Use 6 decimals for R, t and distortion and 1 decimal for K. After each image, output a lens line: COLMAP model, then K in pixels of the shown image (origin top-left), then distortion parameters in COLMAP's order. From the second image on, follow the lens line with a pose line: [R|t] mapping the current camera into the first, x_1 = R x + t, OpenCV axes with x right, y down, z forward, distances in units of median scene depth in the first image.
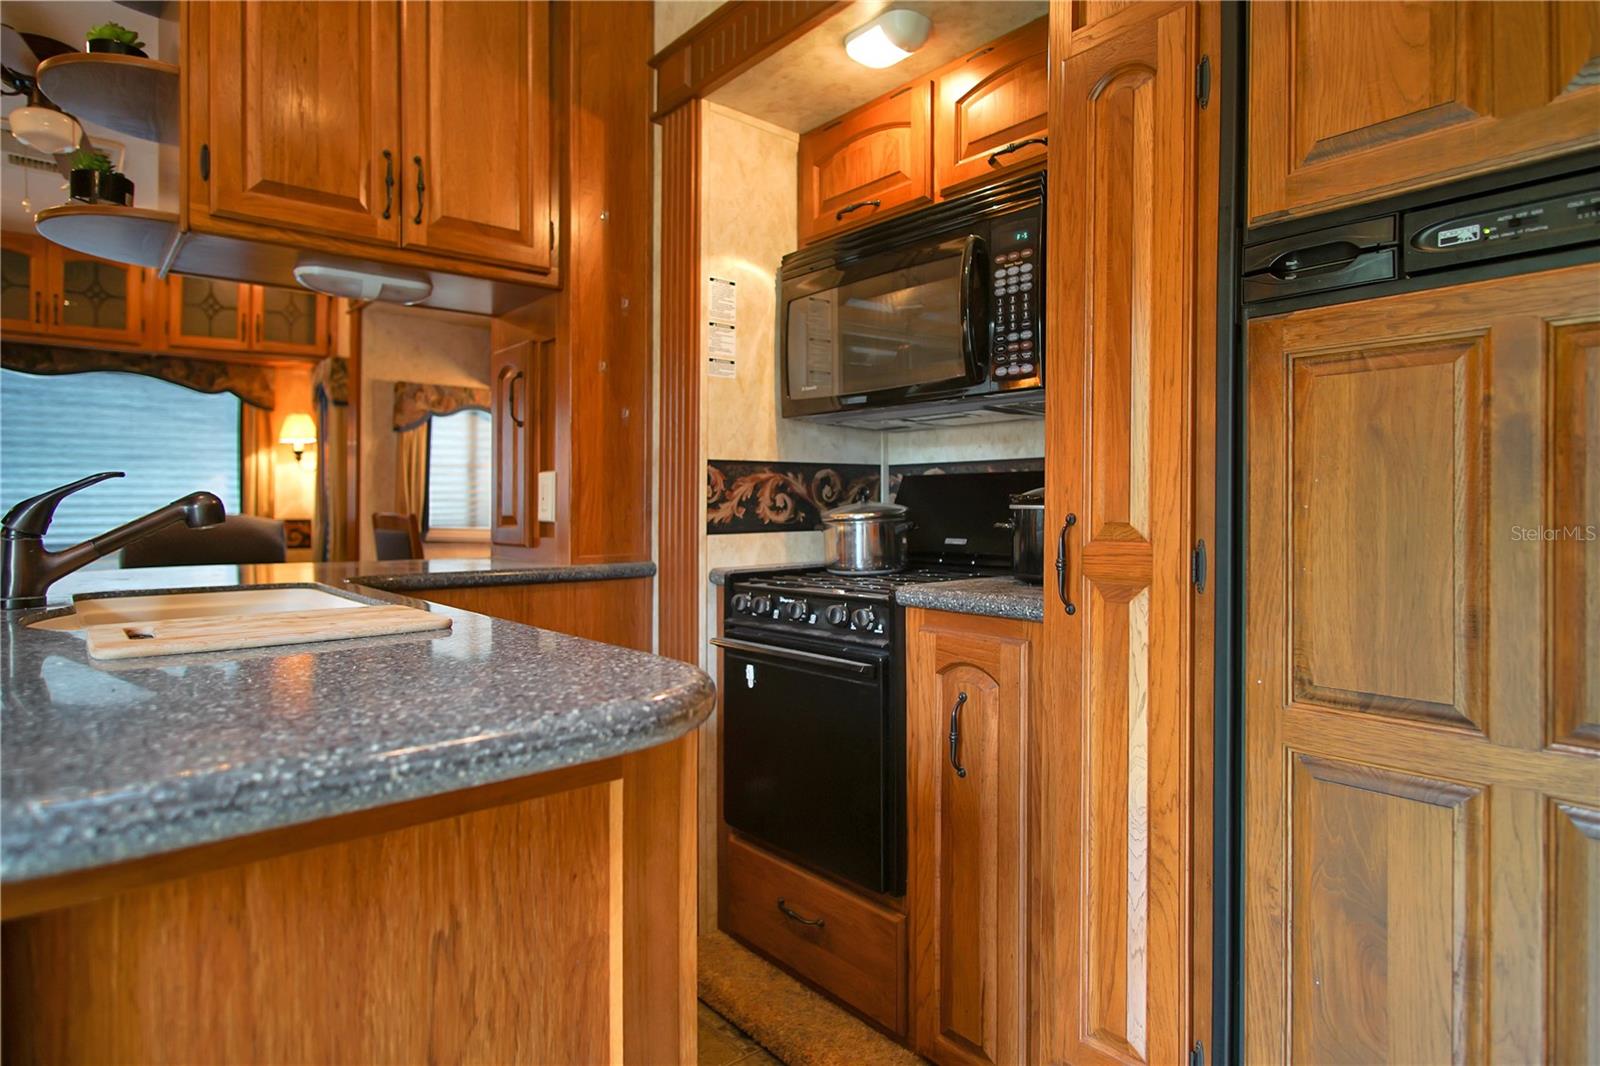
lens RADIAL K [[894.5, 0, 798.4], [0, 894.5, 532.2], [0, 0, 1]] dist [-0.020731, 0.005295]
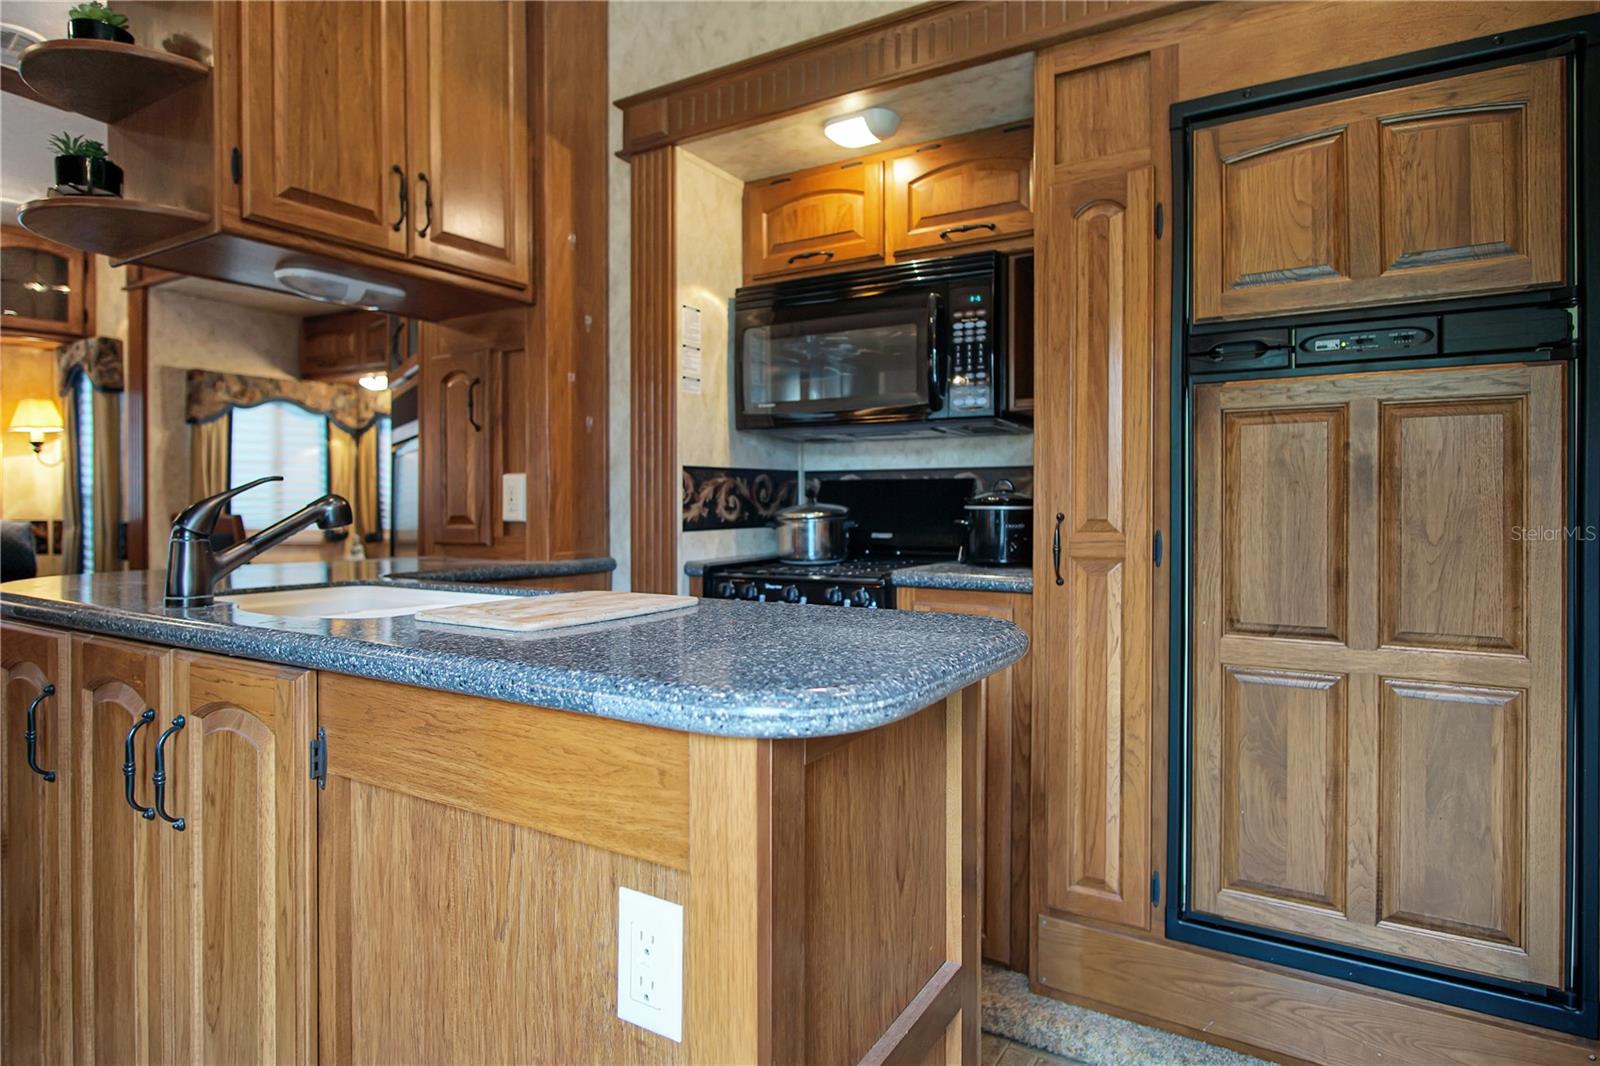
lens RADIAL K [[894.5, 0, 798.1], [0, 894.5, 533.1], [0, 0, 1]] dist [-0.020731, 0.005295]
pose [[0.952810, -0.009801, 0.303408, -0.371284], [0.008813, 0.999950, 0.004625, 0.000676], [-0.303438, -0.001733, 0.952849, -0.150779]]
